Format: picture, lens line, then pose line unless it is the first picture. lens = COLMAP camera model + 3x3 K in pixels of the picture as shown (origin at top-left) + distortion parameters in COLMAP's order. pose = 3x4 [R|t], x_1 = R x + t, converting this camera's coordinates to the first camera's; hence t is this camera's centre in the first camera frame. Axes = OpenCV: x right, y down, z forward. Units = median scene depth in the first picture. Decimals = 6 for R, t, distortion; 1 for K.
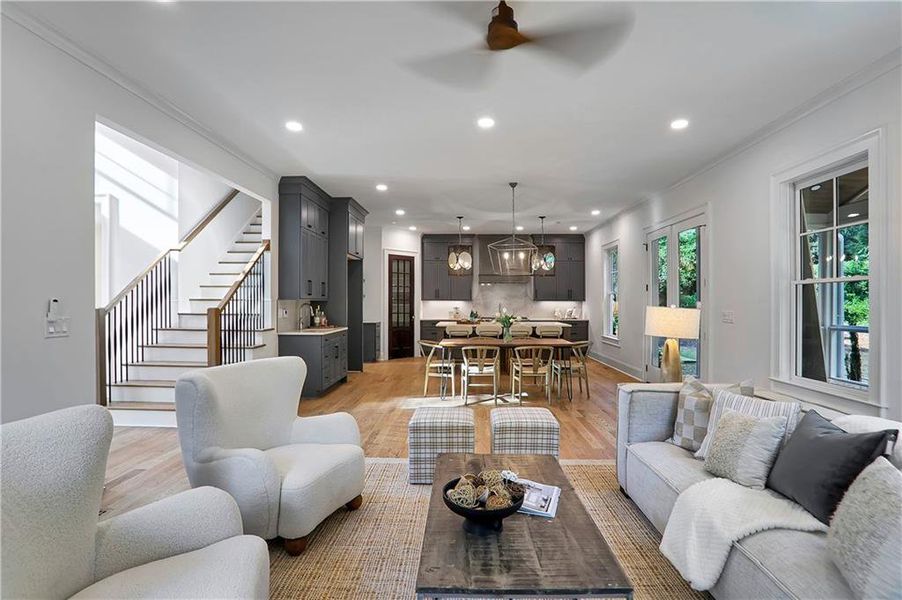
lens RADIAL K [[455.5, 0, 448.8], [0, 455.5, 303.9], [0, 0, 1]] dist [-0.055052, 0.016173]
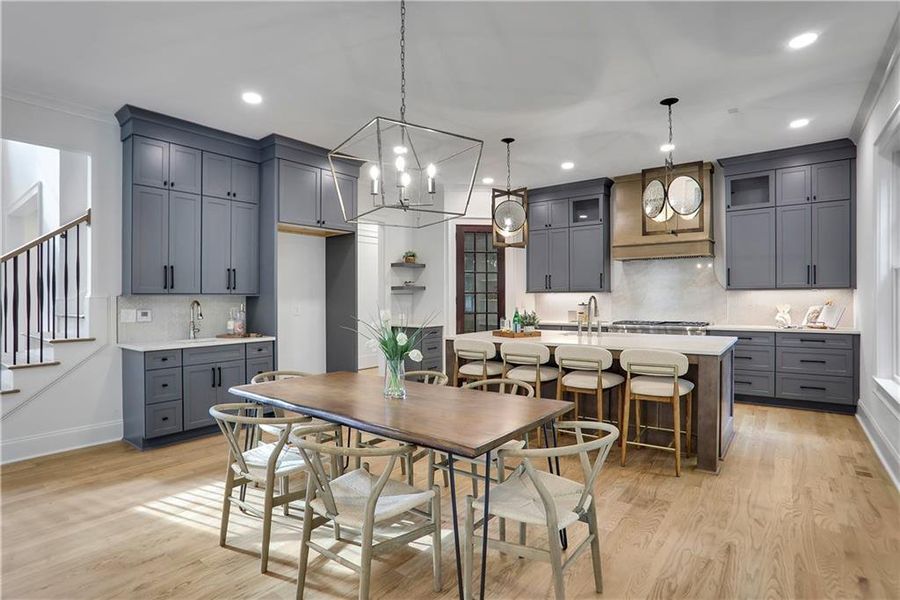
lens RADIAL K [[450.8, 0, 446.3], [0, 450.8, 300.6], [0, 0, 1]] dist [-0.075257, 0.036115]
pose [[0.803543, -0.005186, -0.595224, 0.296808], [0.008593, 0.999959, 0.002889, 0.000496], [0.595184, -0.007436, 0.803555, 0.536109]]
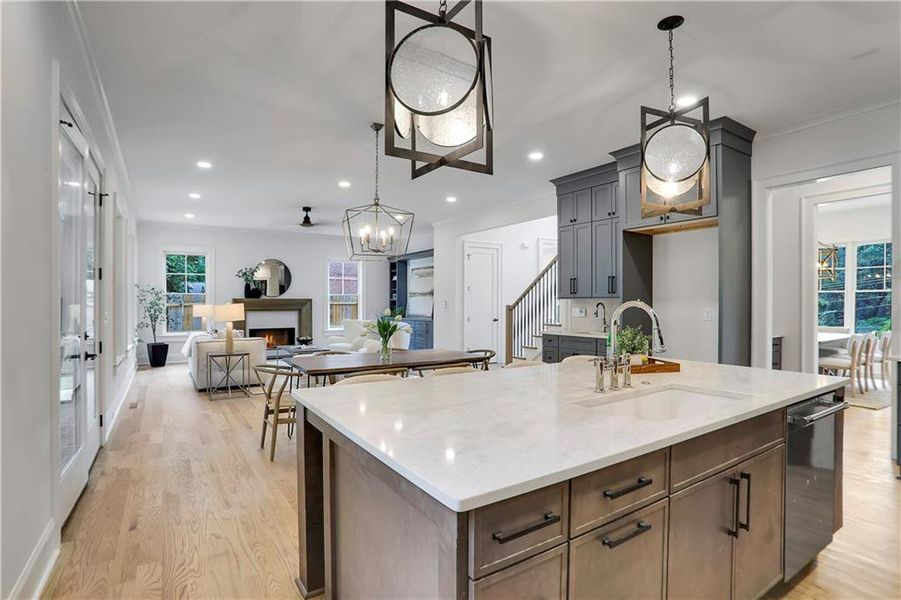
lens RADIAL K [[451.3, 0, 446.8], [0, 451.3, 300.6], [0, 0, 1]] dist [-0.075257, 0.036115]
pose [[-0.824227, -0.004201, -0.566244, 0.329057], [-0.002145, 0.999988, -0.004297, -0.000140], [0.566255, -0.002327, -0.824227, 1.218312]]
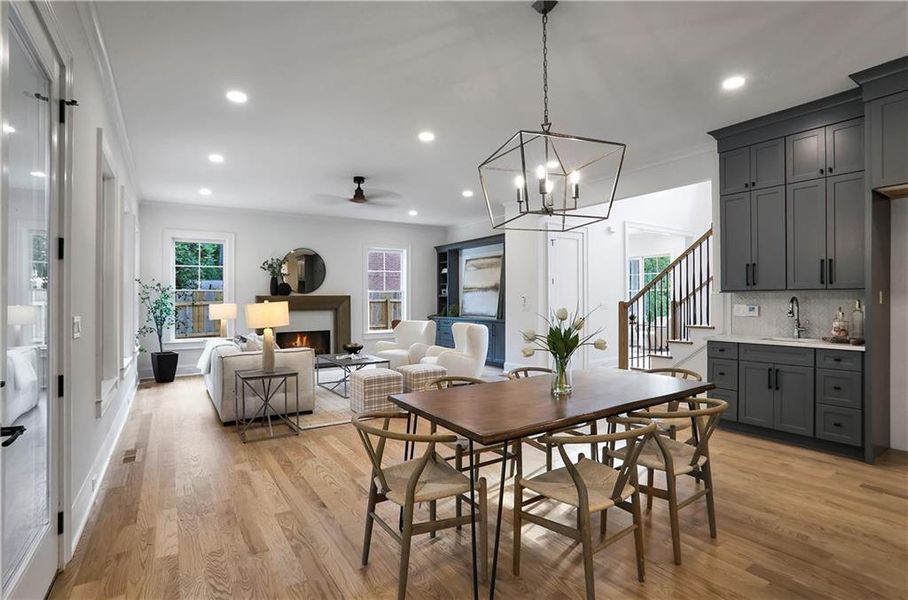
lens RADIAL K [[449.2, 0, 457.6], [0, 449.2, 291.6], [0, 0, 1]] dist [-0.080329, 0.040036]
pose [[-0.817313, -0.005860, -0.576164, 0.326857], [0.005138, 0.999834, -0.017457, 0.000227], [0.576171, -0.017228, -0.817147, 0.961745]]
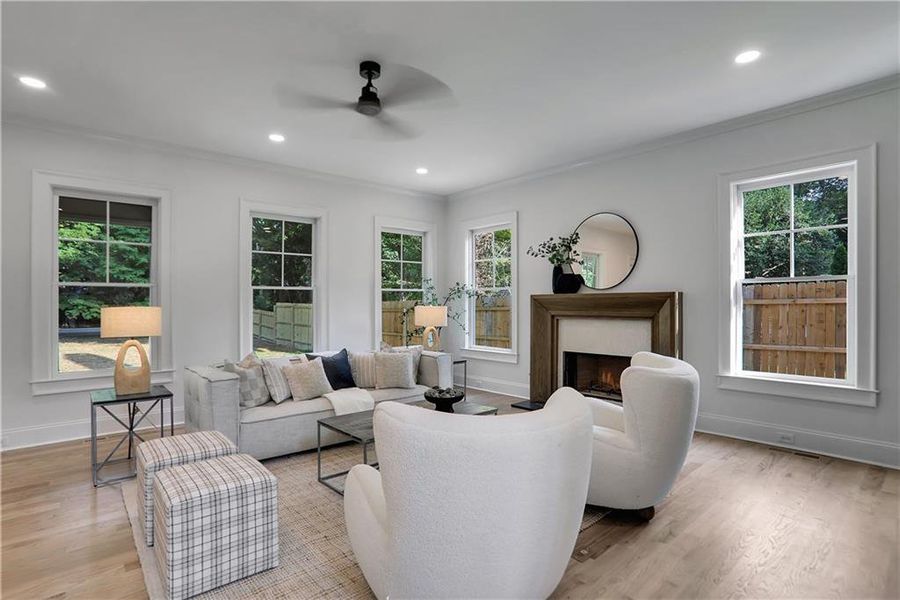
lens RADIAL K [[450.8, 0, 446.3], [0, 450.8, 300.6], [0, 0, 1]] dist [-0.075257, 0.036115]
pose [[-0.677511, 0.003108, 0.735506, -0.275650], [0.004497, 0.999990, -0.000083, -0.001503], [-0.735499, 0.003252, -0.677518, 0.480337]]
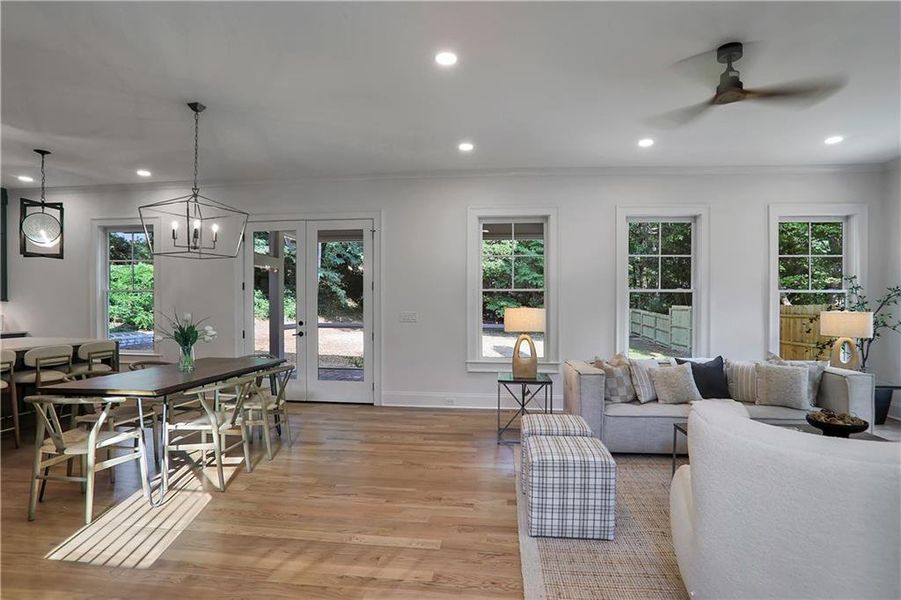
lens RADIAL K [[464.7, 0, 448.8], [0, 464.7, 313.0], [0, 0, 1]] dist [-0.043561, 0.000092]
pose [[0.077991, -0.019618, 0.996761, -0.324112], [-0.000282, 0.999806, 0.019700, -0.001978], [-0.996954, -0.001817, 0.077971, 0.464642]]
